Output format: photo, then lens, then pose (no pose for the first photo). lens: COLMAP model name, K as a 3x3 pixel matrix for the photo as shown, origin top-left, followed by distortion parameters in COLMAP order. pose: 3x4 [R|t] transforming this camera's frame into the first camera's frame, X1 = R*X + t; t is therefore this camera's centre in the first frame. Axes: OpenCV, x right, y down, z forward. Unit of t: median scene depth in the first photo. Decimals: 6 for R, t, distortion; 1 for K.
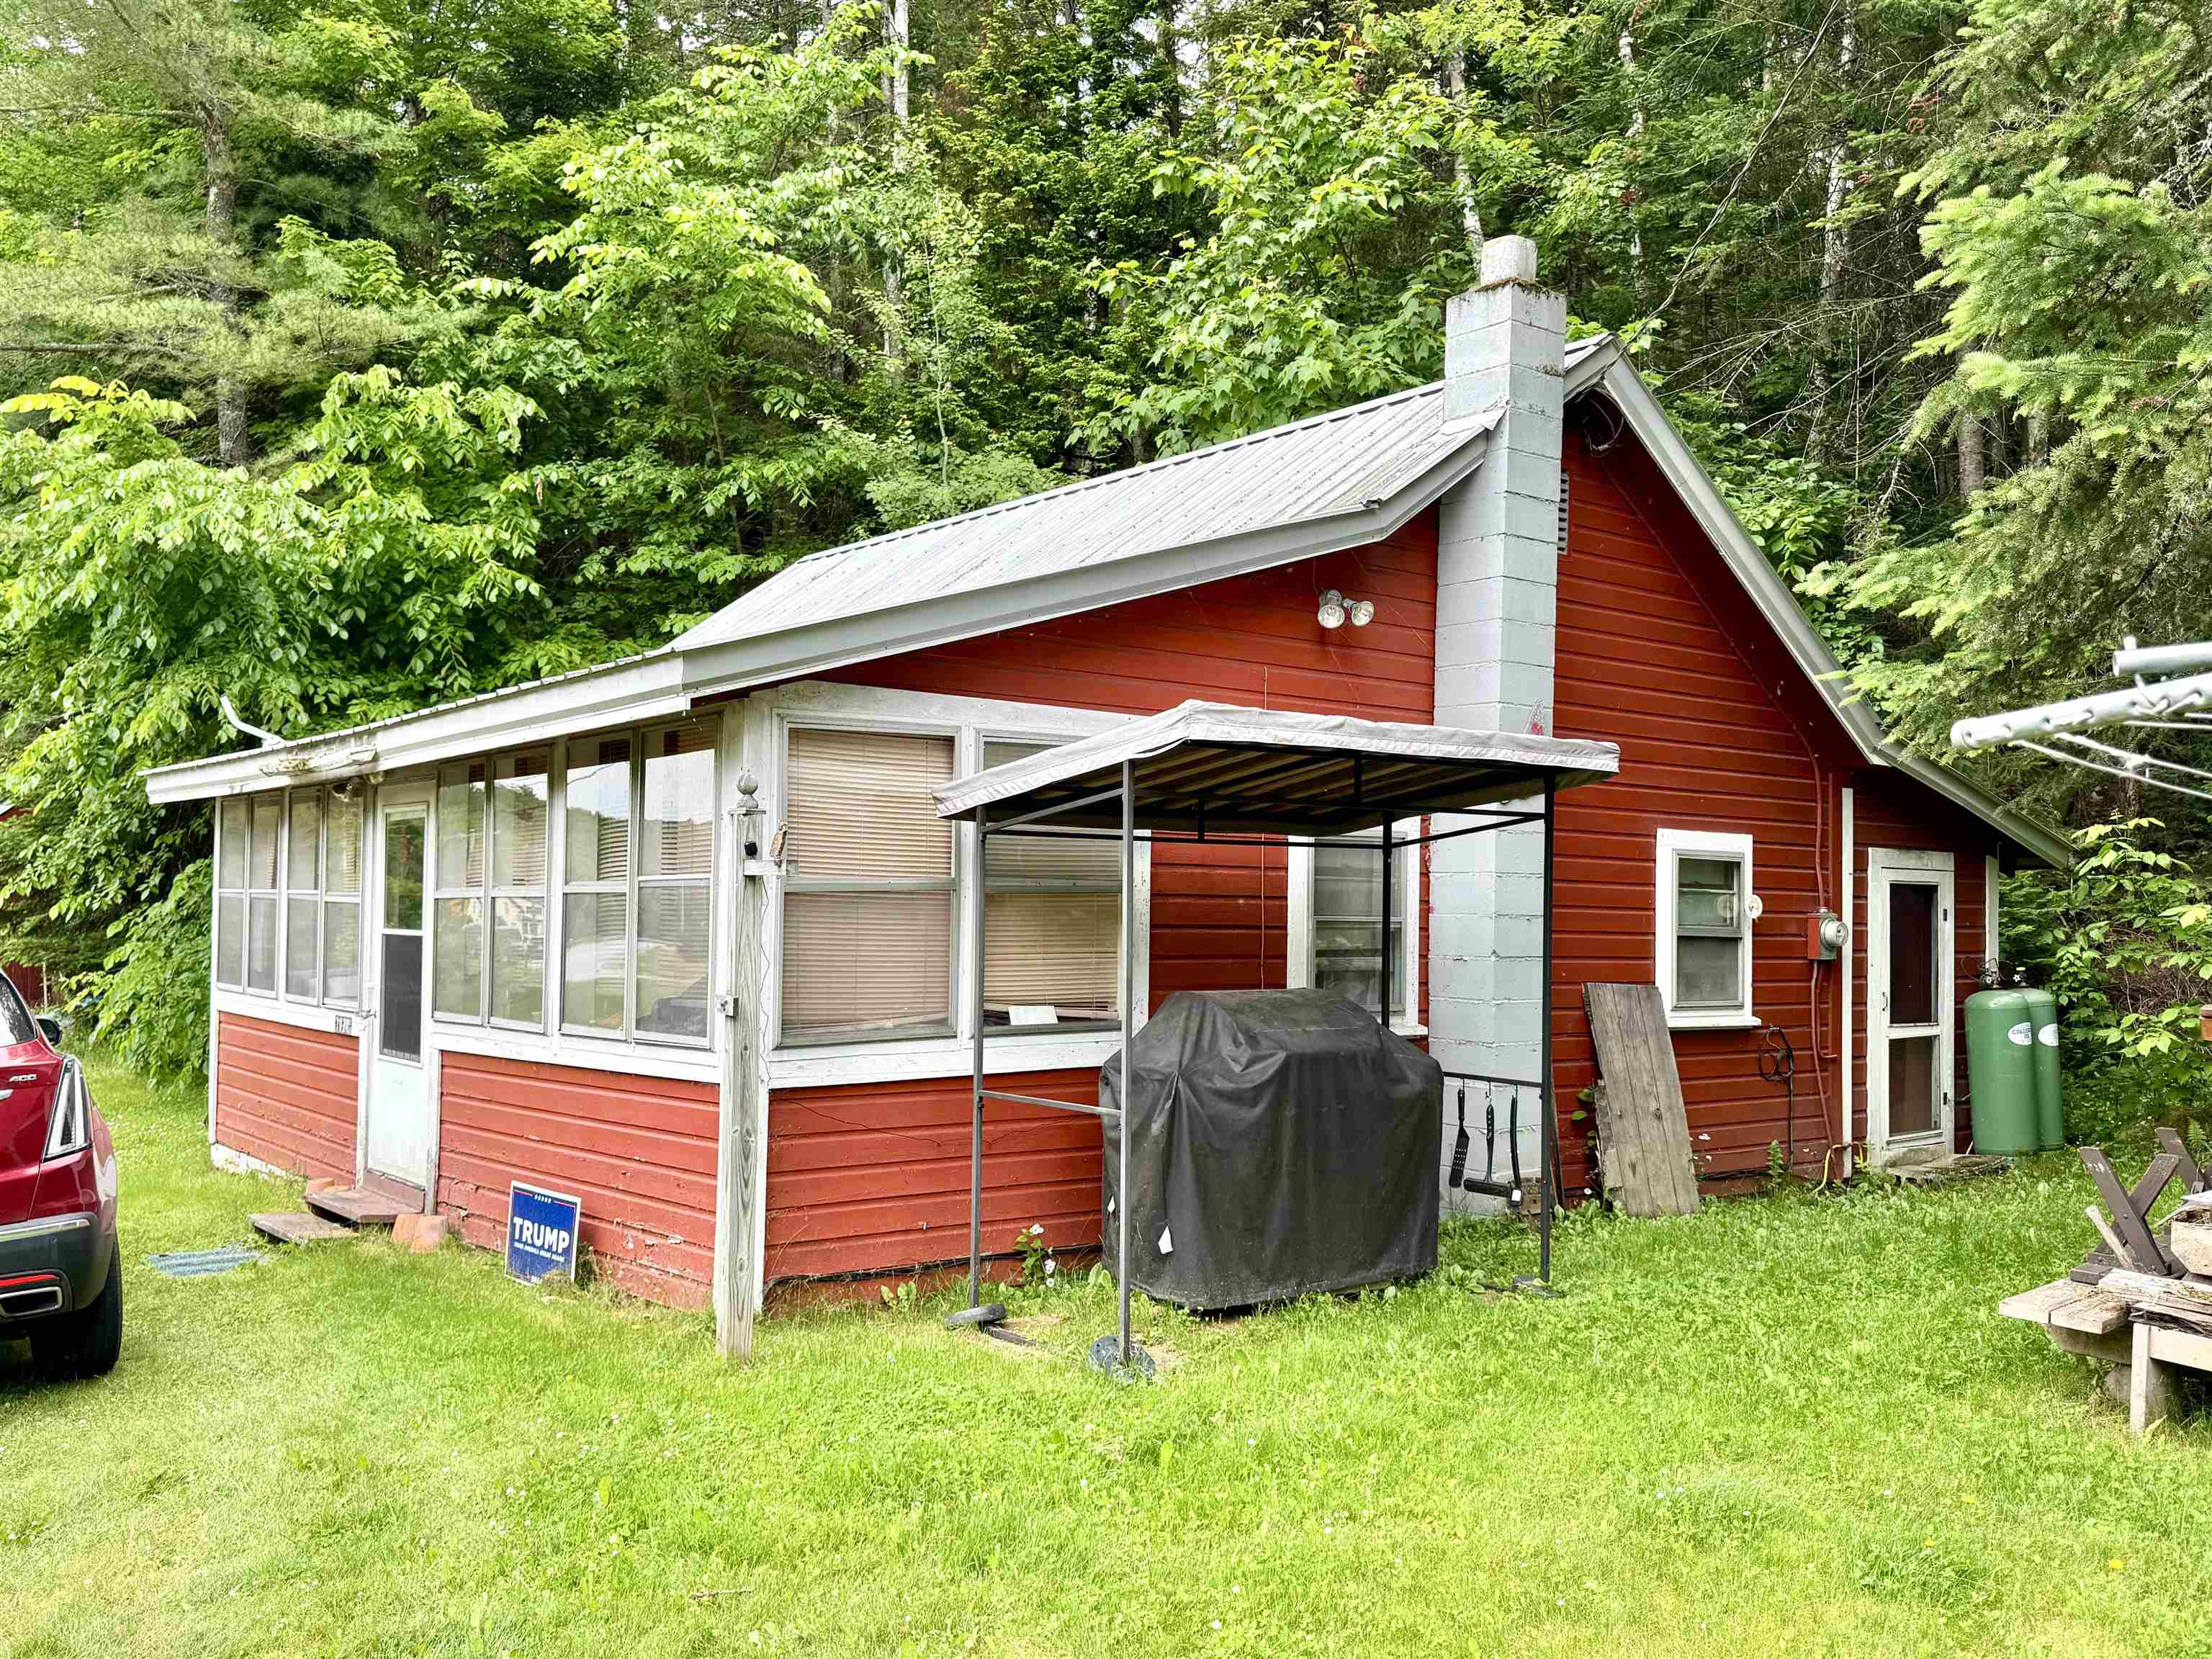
lens RADIAL K [[1860.6, 0, 1106.0], [0, 1860.6, 829.5], [0, 0, 1]] dist [0.000986, 0.000251]
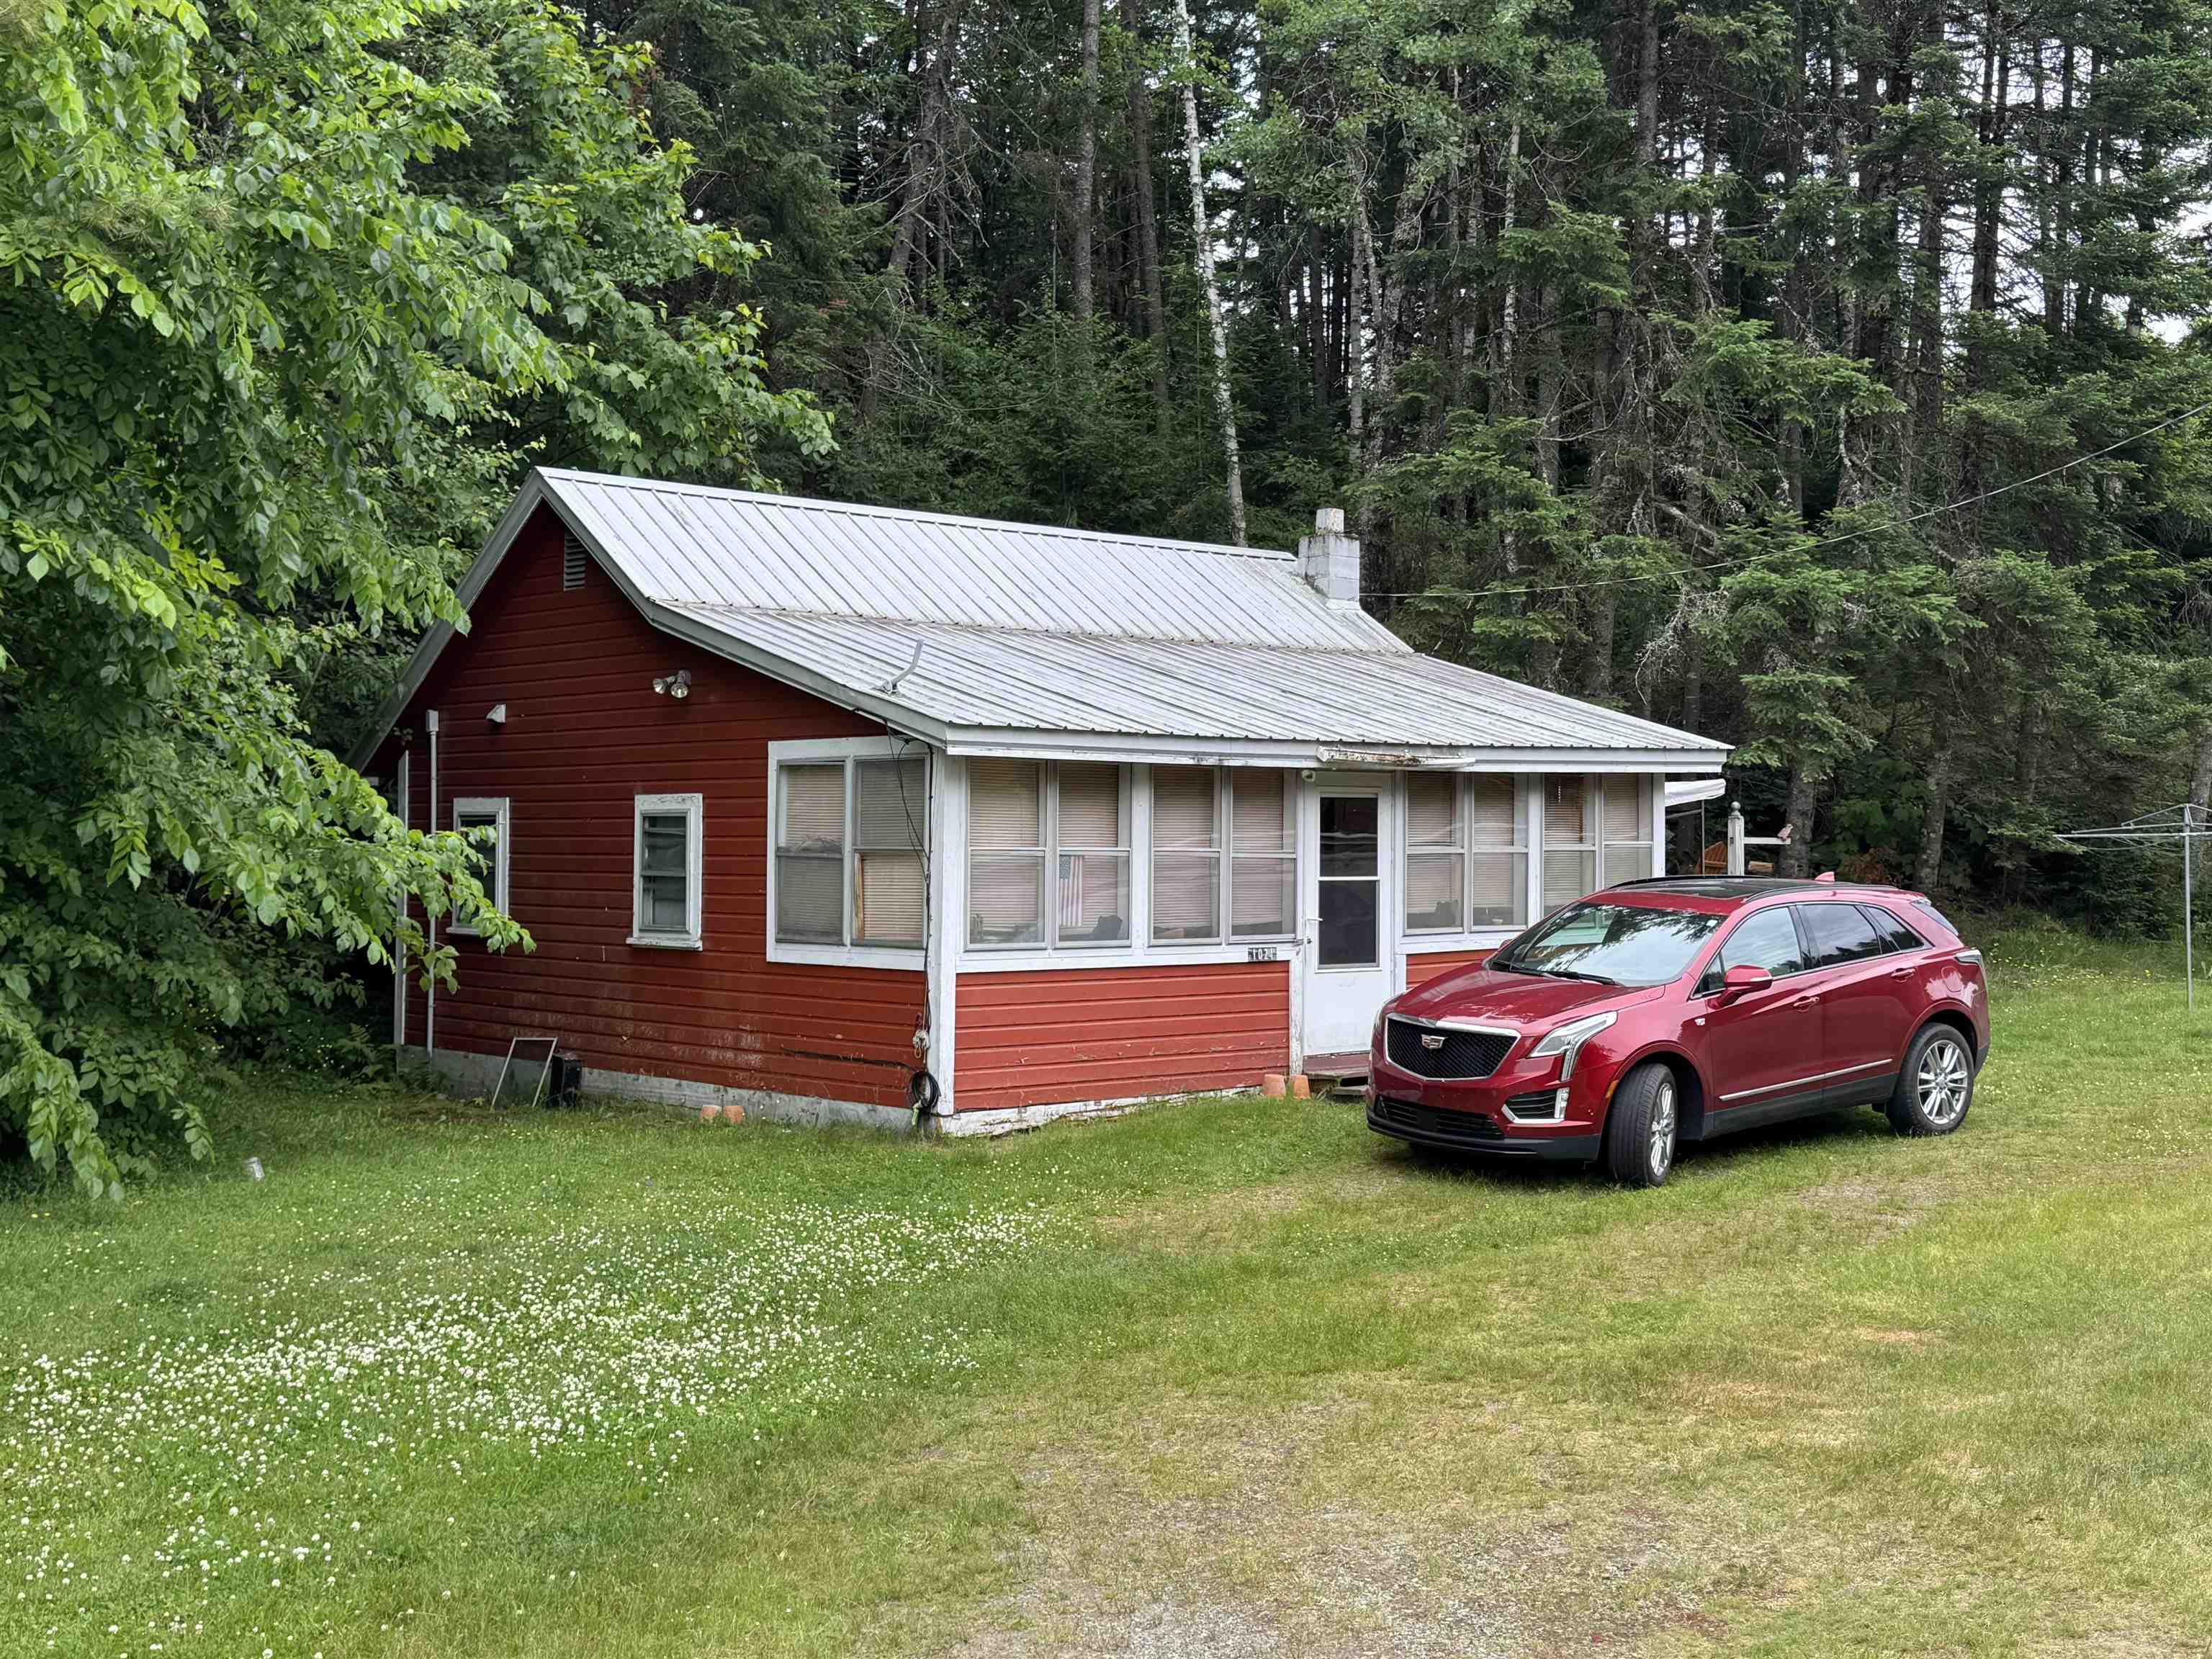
lens RADIAL K [[2601.7, 0, 1106.0], [0, 2601.7, 829.5], [0, 0, 1]] dist [0.138187, -0.008786]
pose [[-0.082223, -0.008766, 0.996575, -2.196292], [-0.051195, 0.998678, 0.004560, 0.018597], [-0.995298, -0.050645, -0.082563, 1.283731]]
